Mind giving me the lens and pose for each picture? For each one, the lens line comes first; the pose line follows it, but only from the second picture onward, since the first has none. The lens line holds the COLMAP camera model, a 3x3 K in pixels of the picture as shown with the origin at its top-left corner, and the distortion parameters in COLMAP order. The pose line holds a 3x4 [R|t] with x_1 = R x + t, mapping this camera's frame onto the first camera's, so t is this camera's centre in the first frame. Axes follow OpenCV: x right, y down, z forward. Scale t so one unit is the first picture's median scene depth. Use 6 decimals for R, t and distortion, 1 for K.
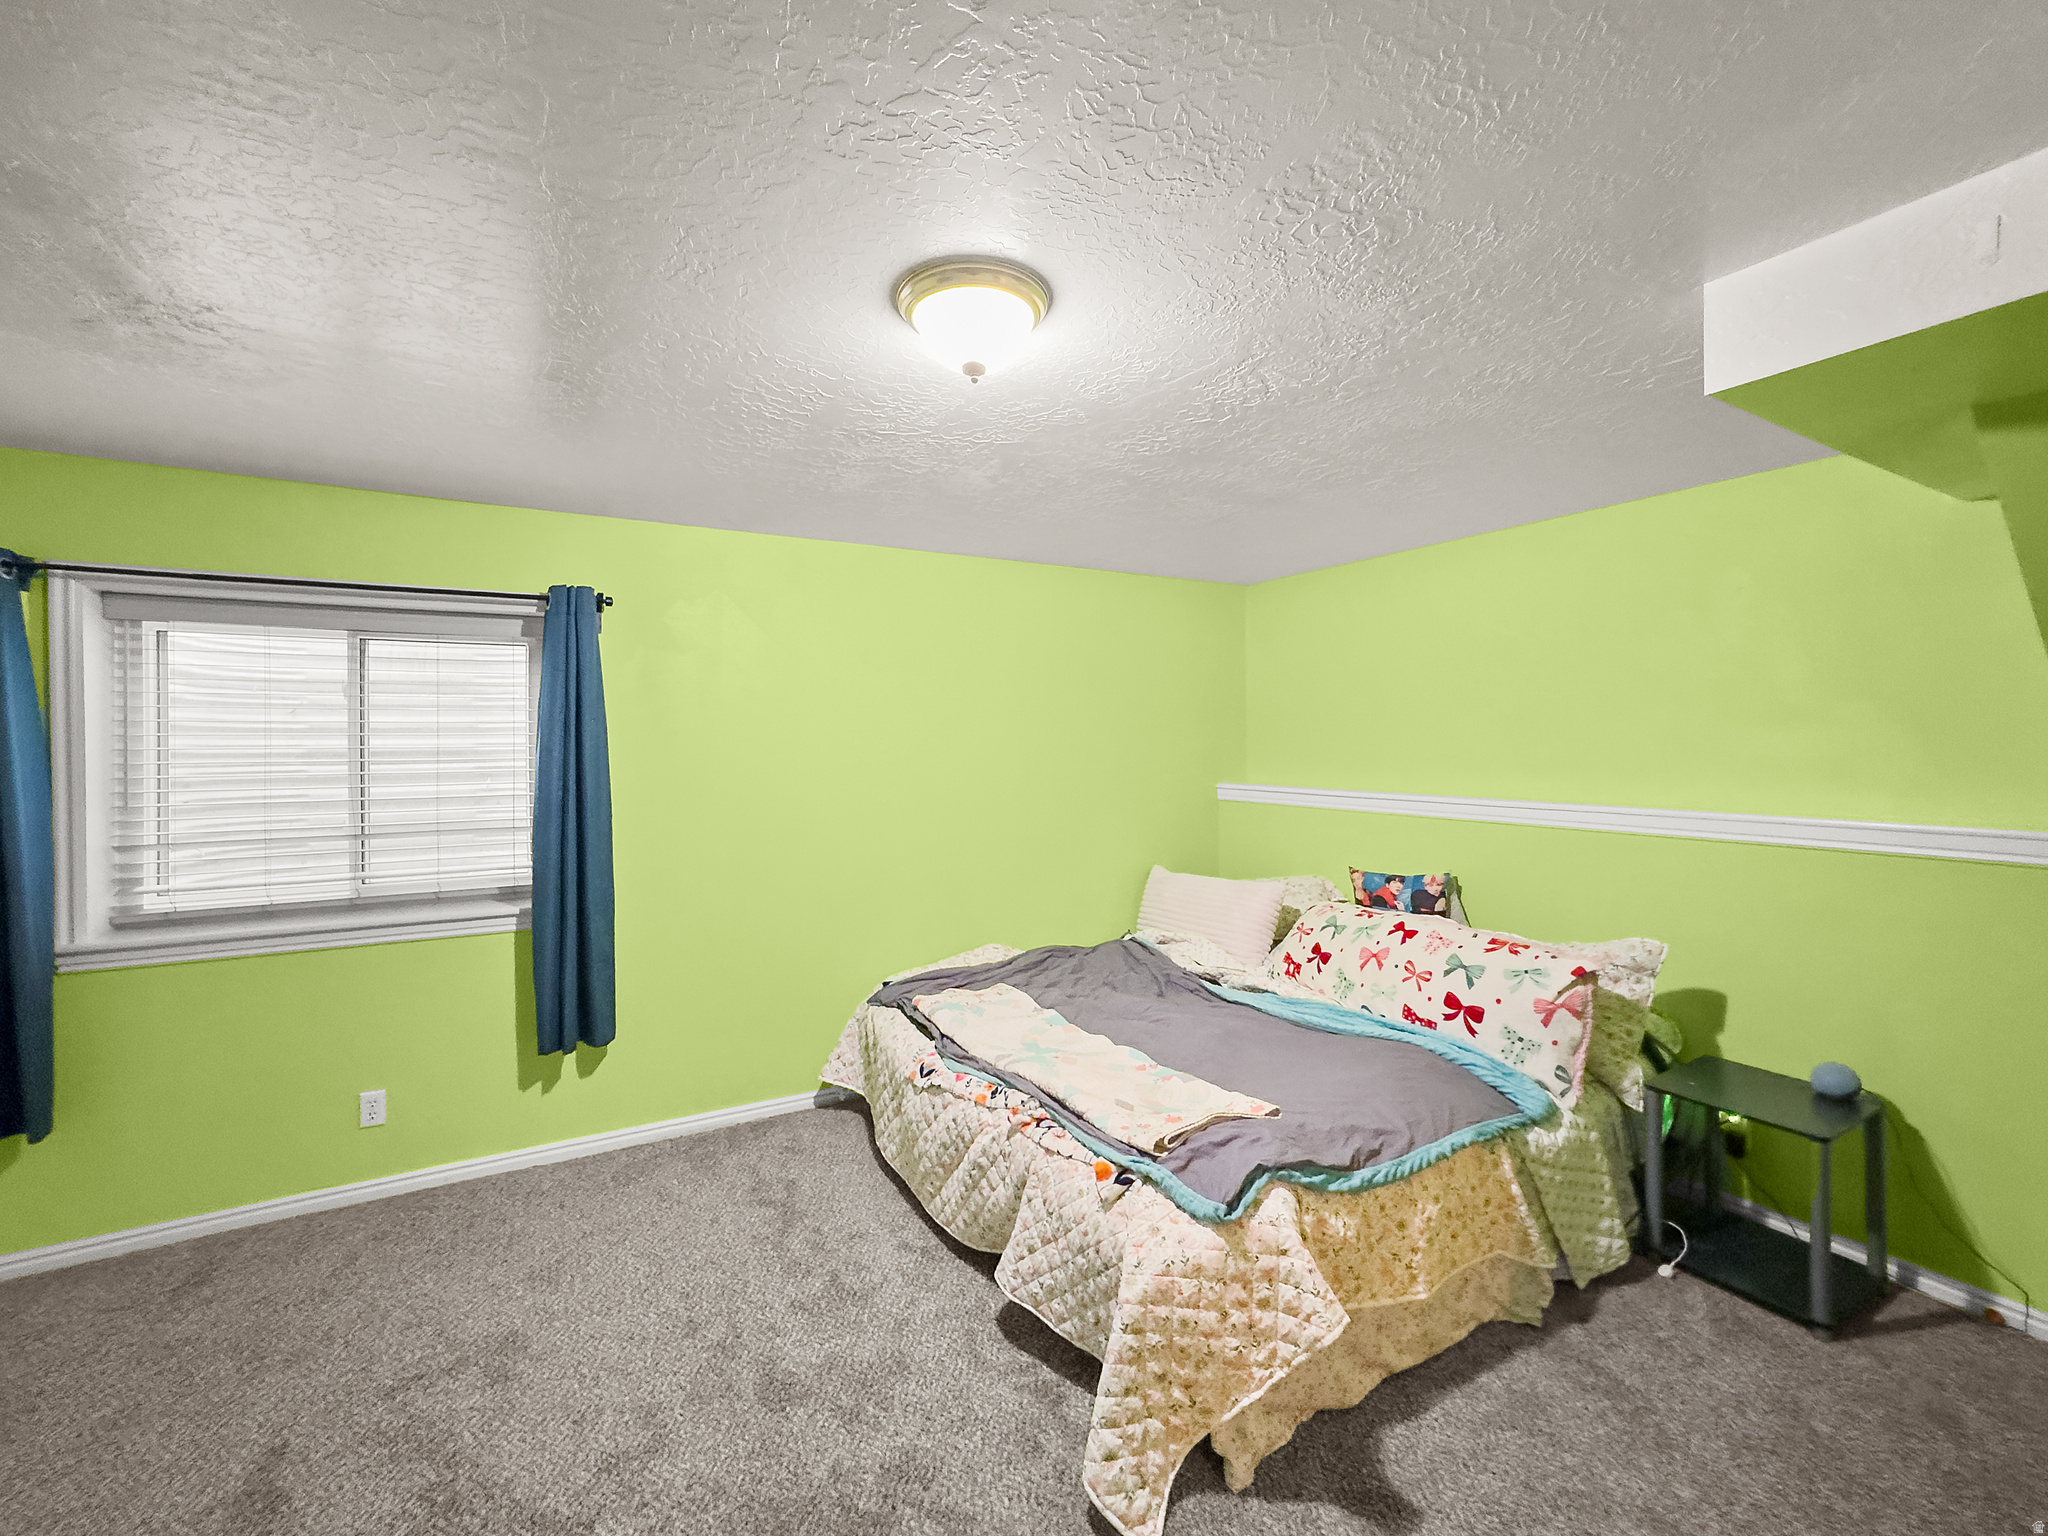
lens RADIAL K [[860.1, 0, 1020.8], [0, 860.1, 750.2], [0, 0, 1]] dist [0.000117, 0.000039]
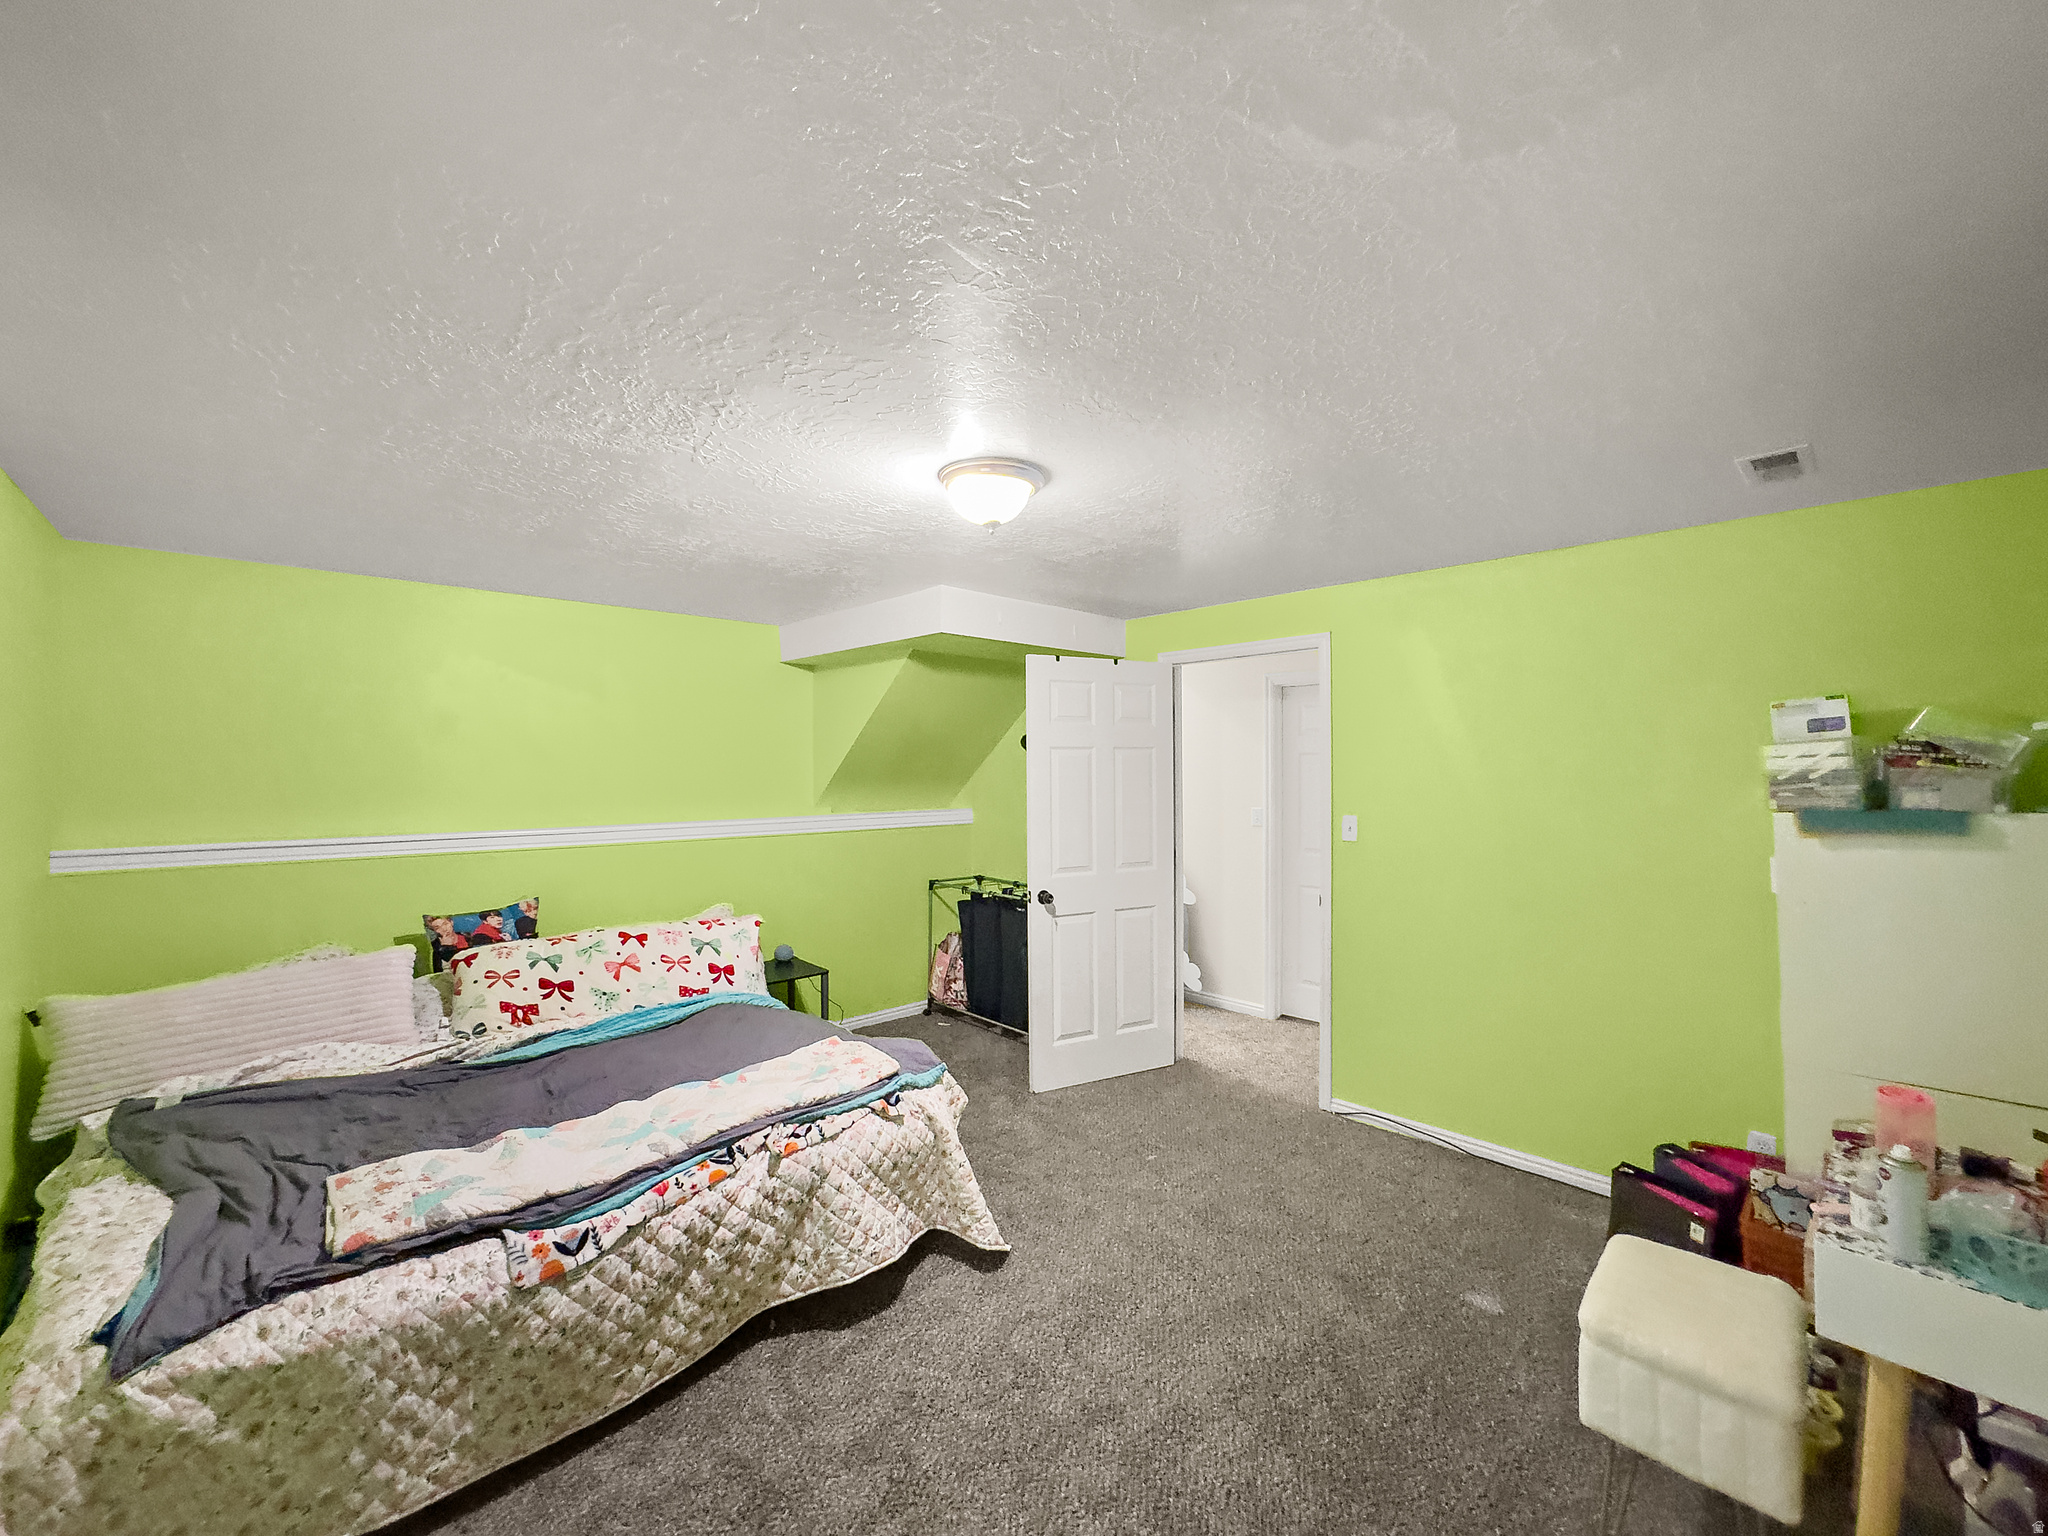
lens RADIAL K [[826.2, 0, 1034.5], [0, 826.2, 775.4], [0, 0, 1]] dist [0.000615, 0.000164]
pose [[-0.252724, 0.001238, 0.967538, -0.866027], [0.005733, 0.999984, 0.000218, -0.015205], [-0.967521, 0.005602, -0.252727, 0.788810]]
